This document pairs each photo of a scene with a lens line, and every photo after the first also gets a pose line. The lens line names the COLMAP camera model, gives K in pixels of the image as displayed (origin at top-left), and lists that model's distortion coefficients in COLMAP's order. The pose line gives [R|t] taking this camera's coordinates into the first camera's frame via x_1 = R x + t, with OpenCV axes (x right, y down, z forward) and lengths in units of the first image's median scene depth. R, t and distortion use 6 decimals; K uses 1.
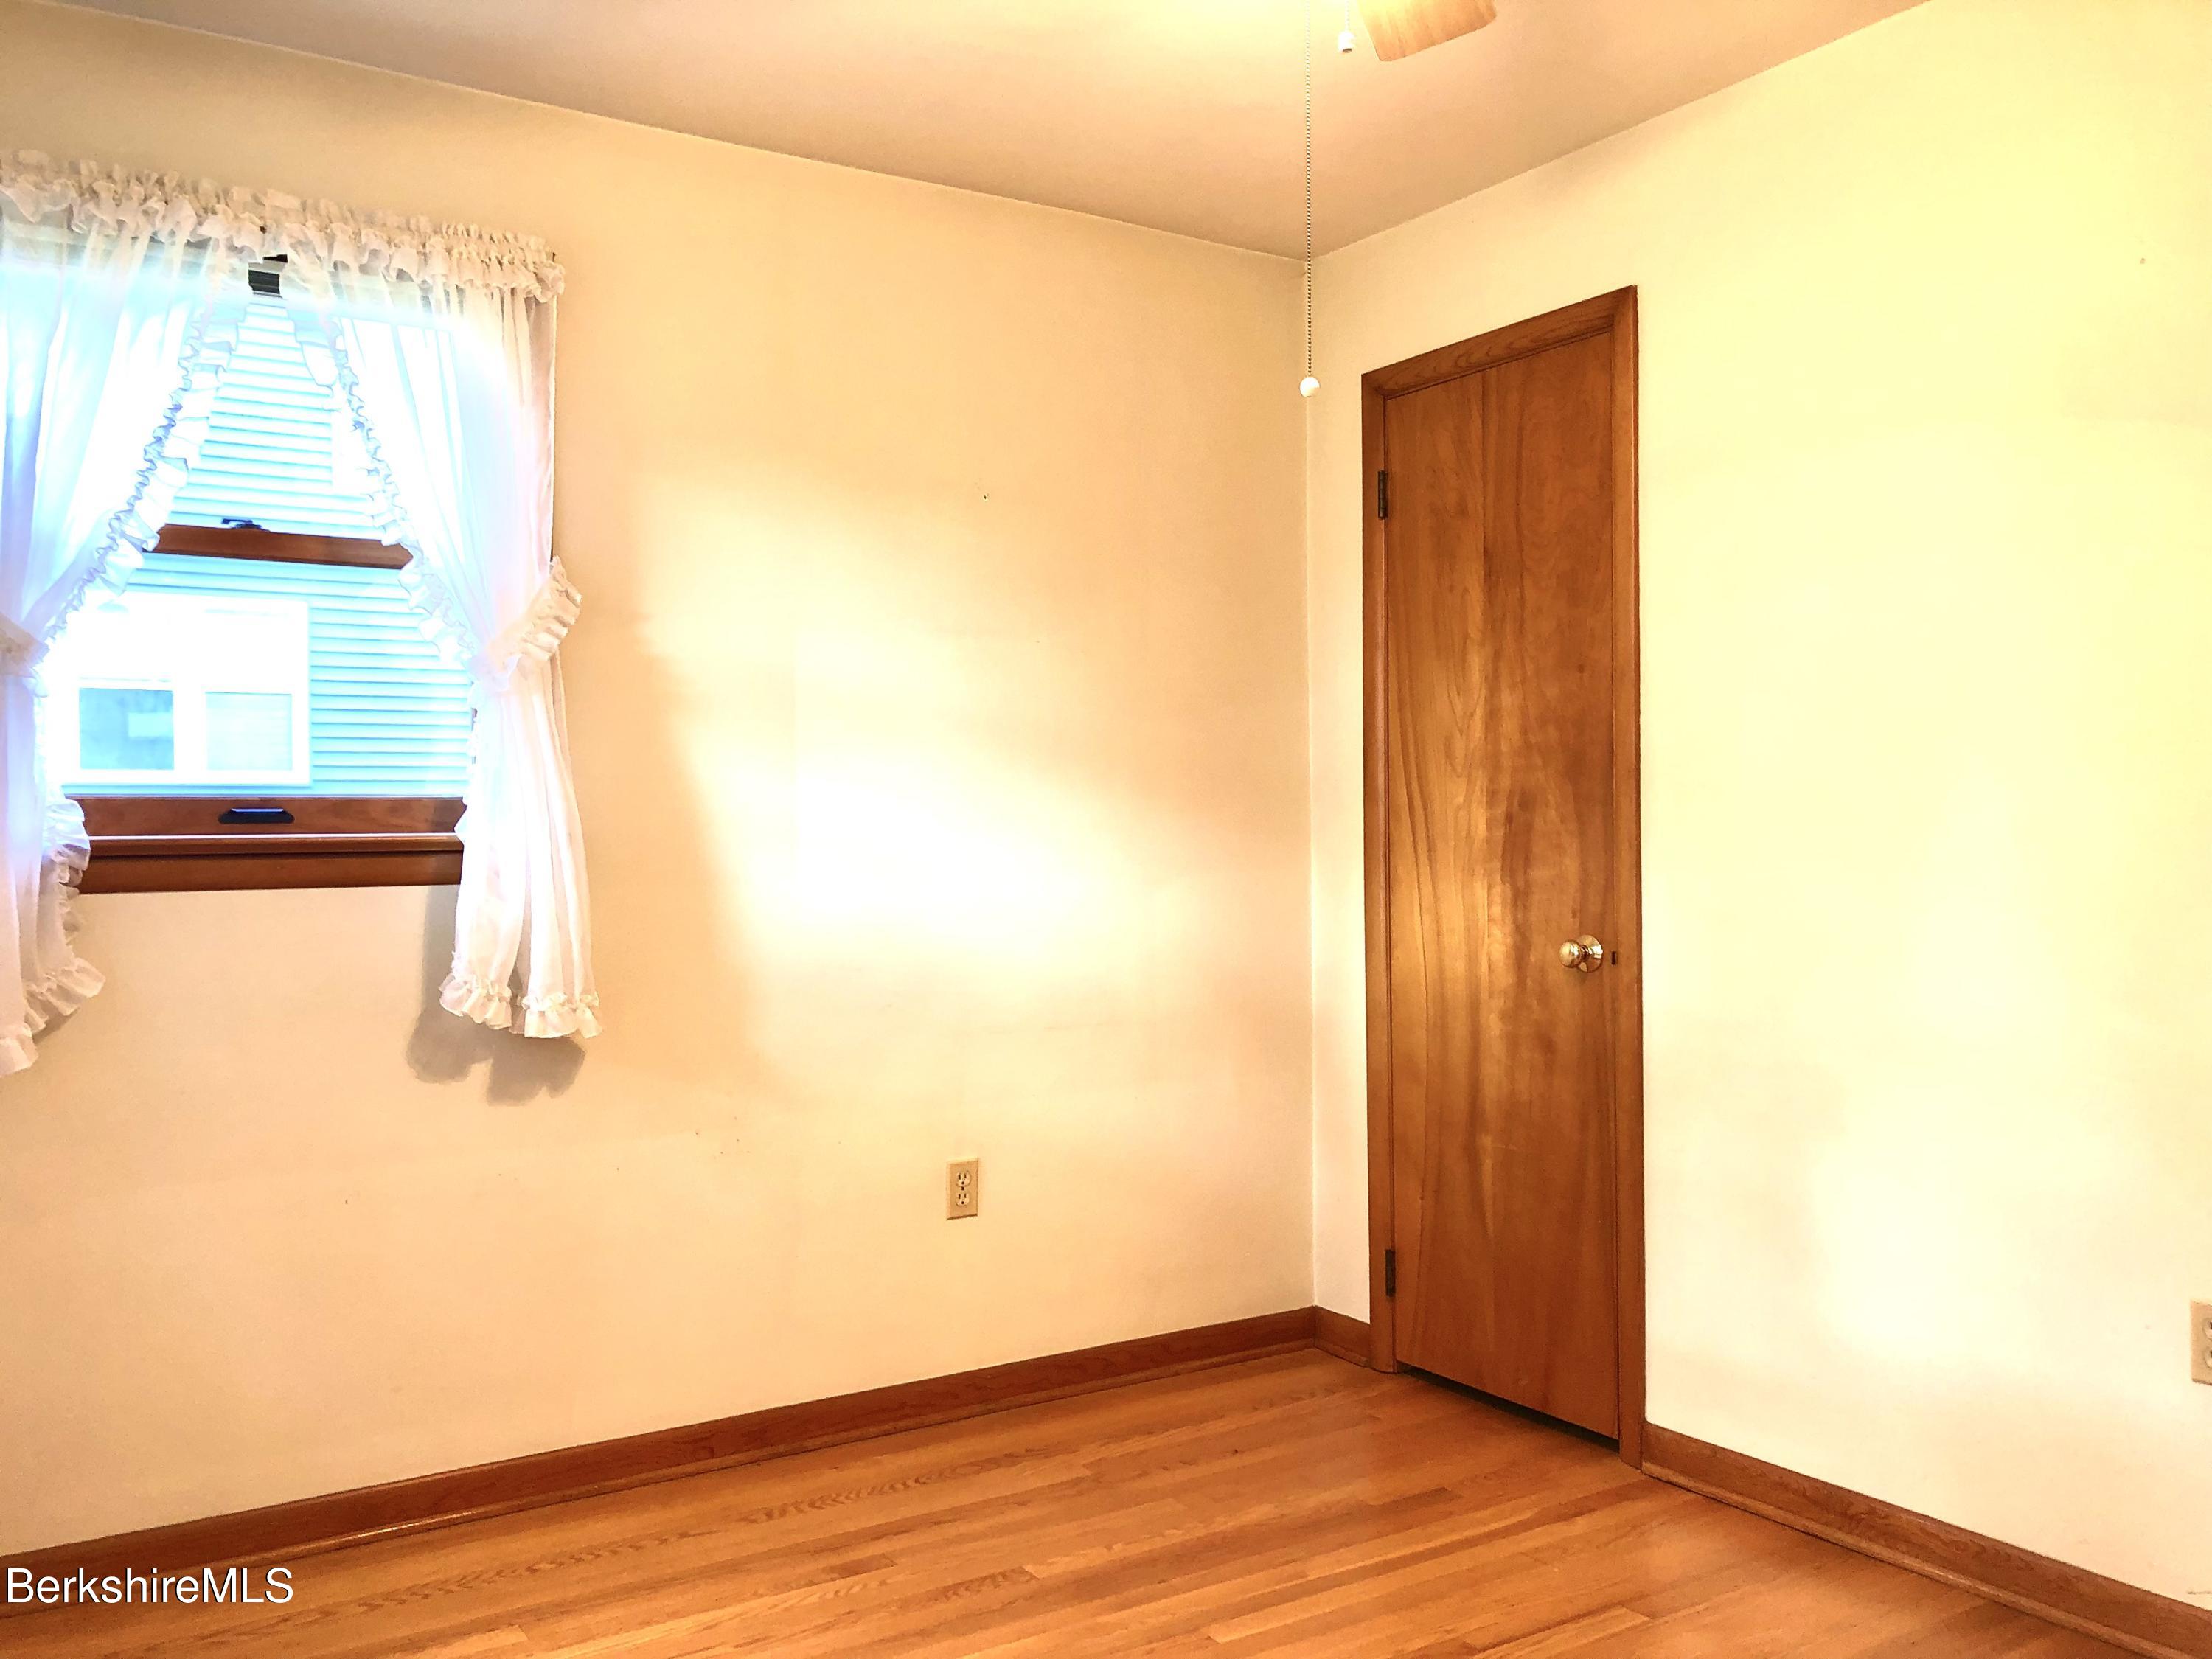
lens RADIAL K [[1848.4, 0, 1108.9], [0, 1848.4, 851.4], [0, 0, 1]] dist [0.009983, 0.001685]
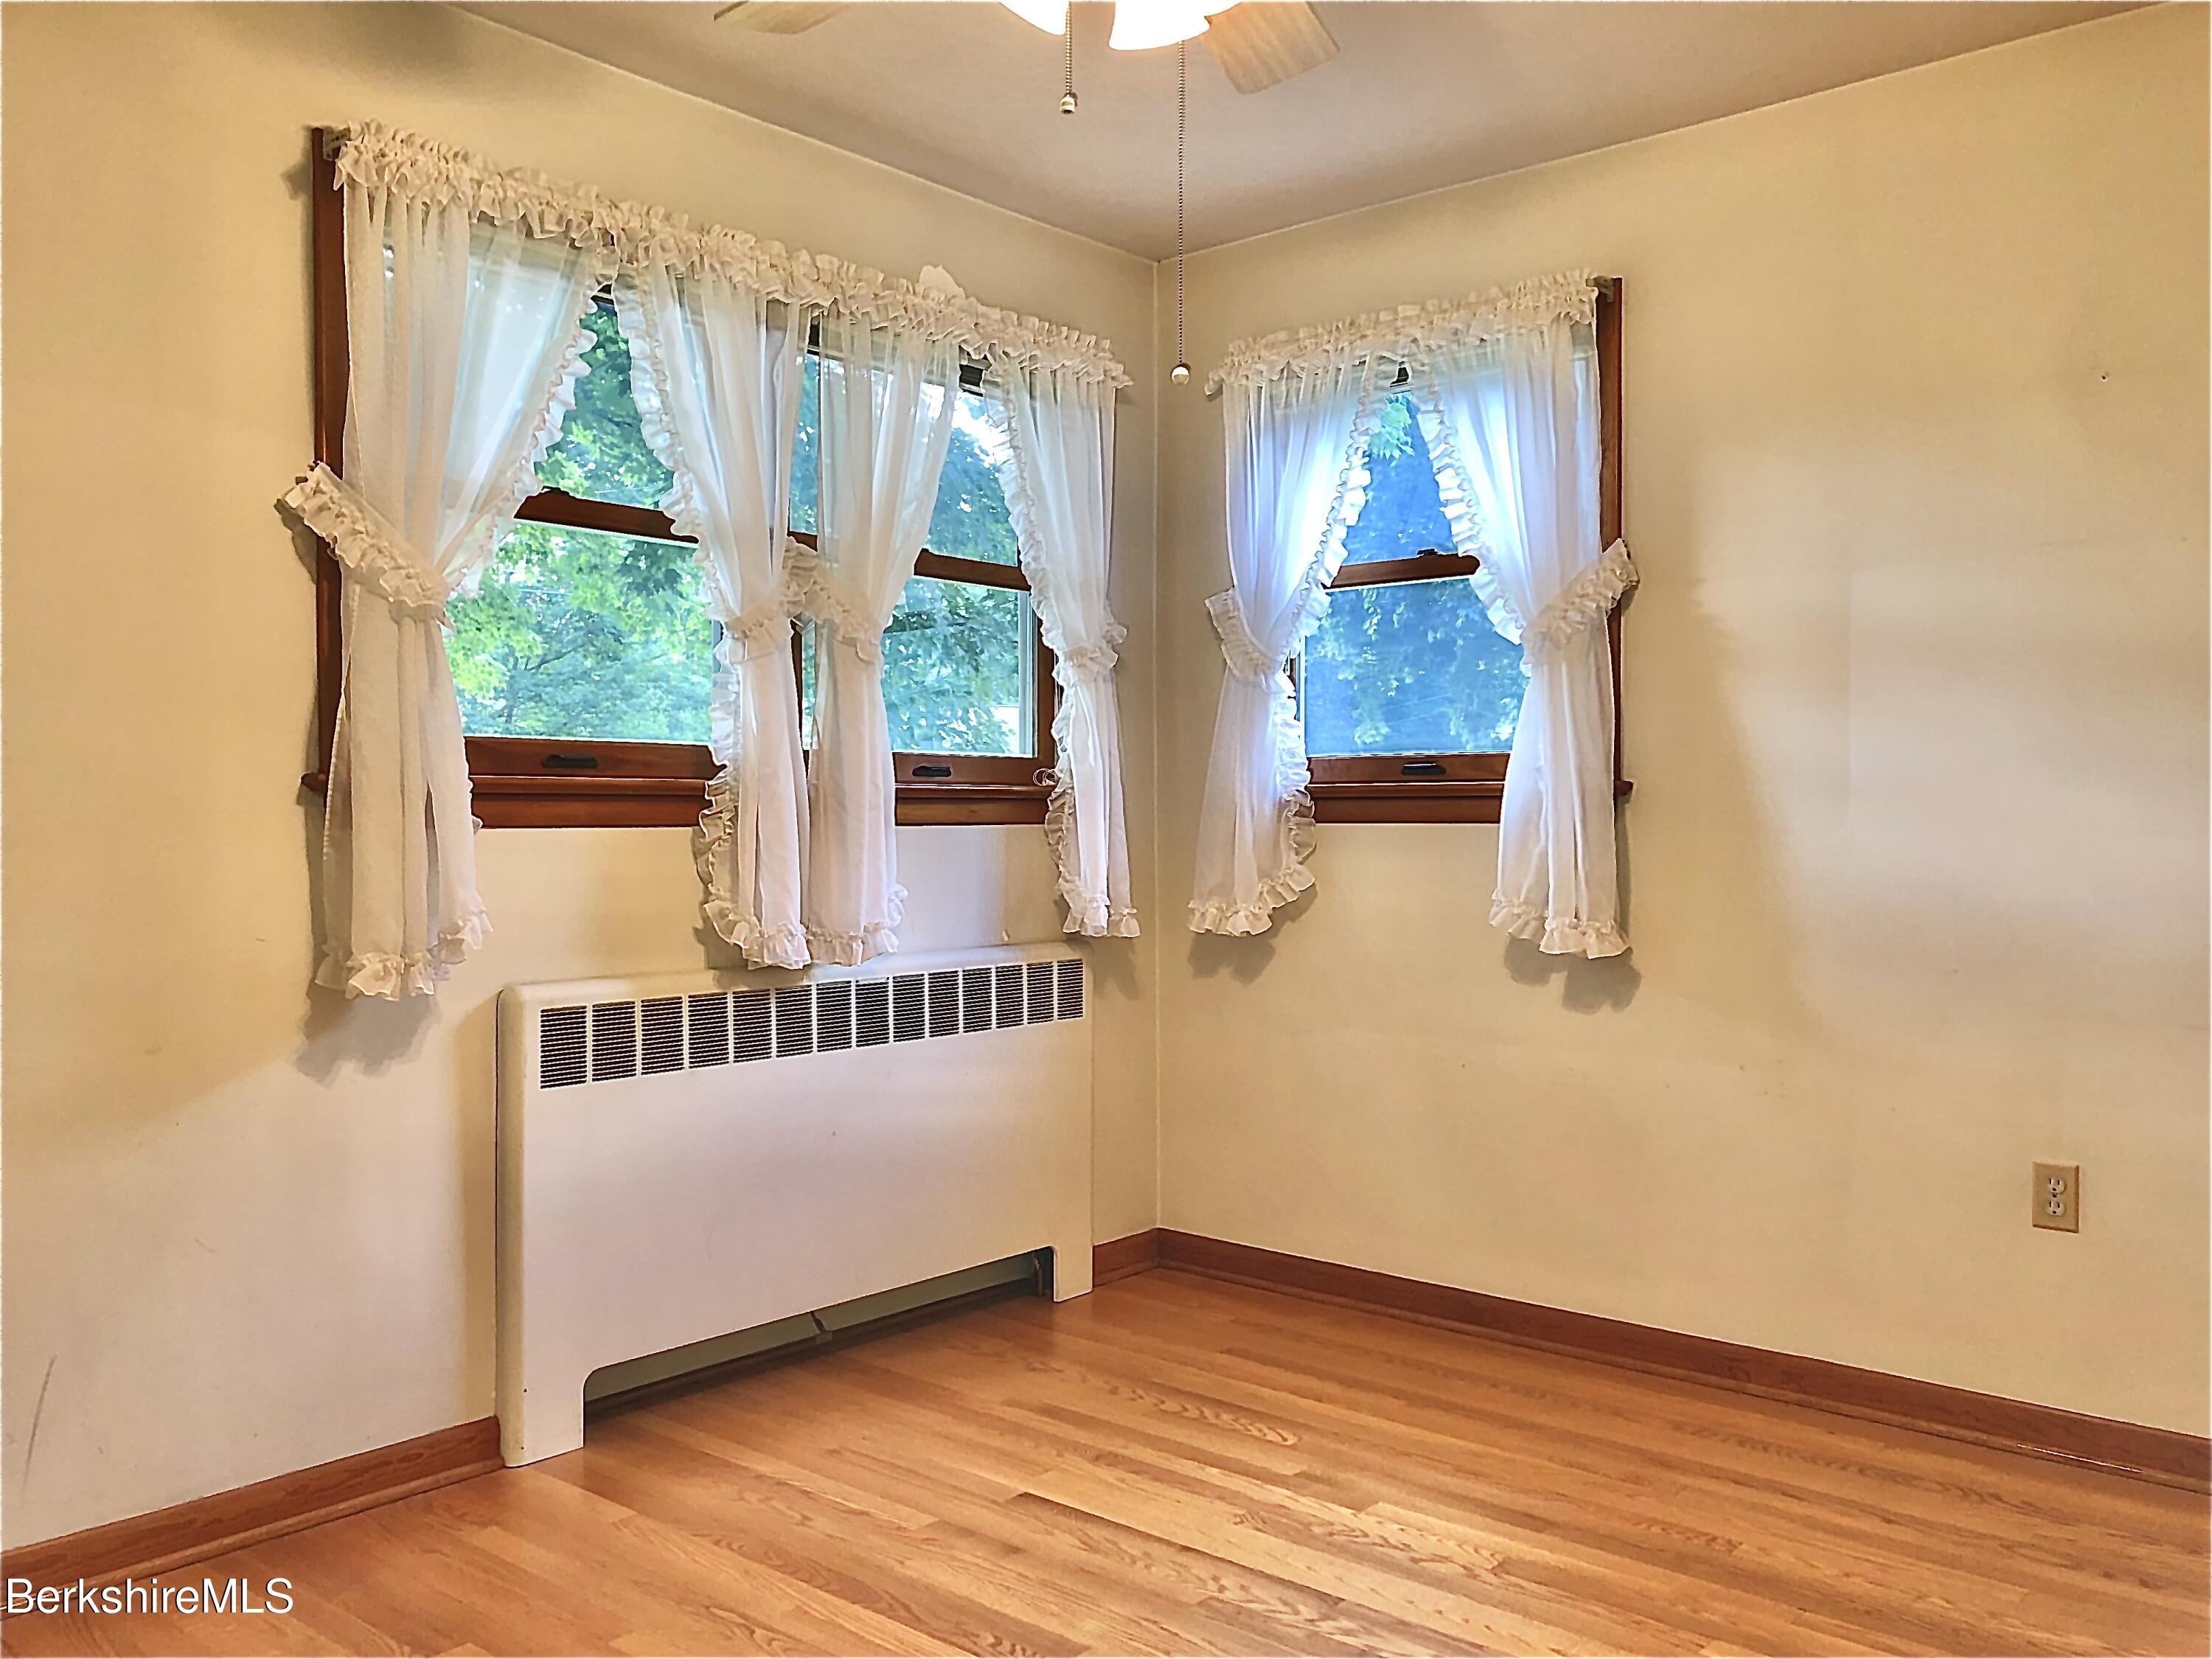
lens RADIAL K [[1958.6, 0, 1106.0], [0, 1958.6, 829.5], [0, 0, 1]] dist [0.021020, -0.002480]
pose [[0.243894, 0.022326, -0.969545, 0.852978], [-0.011442, 0.999732, 0.020143, -0.001511], [0.969734, 0.006180, 0.244084, 0.423994]]
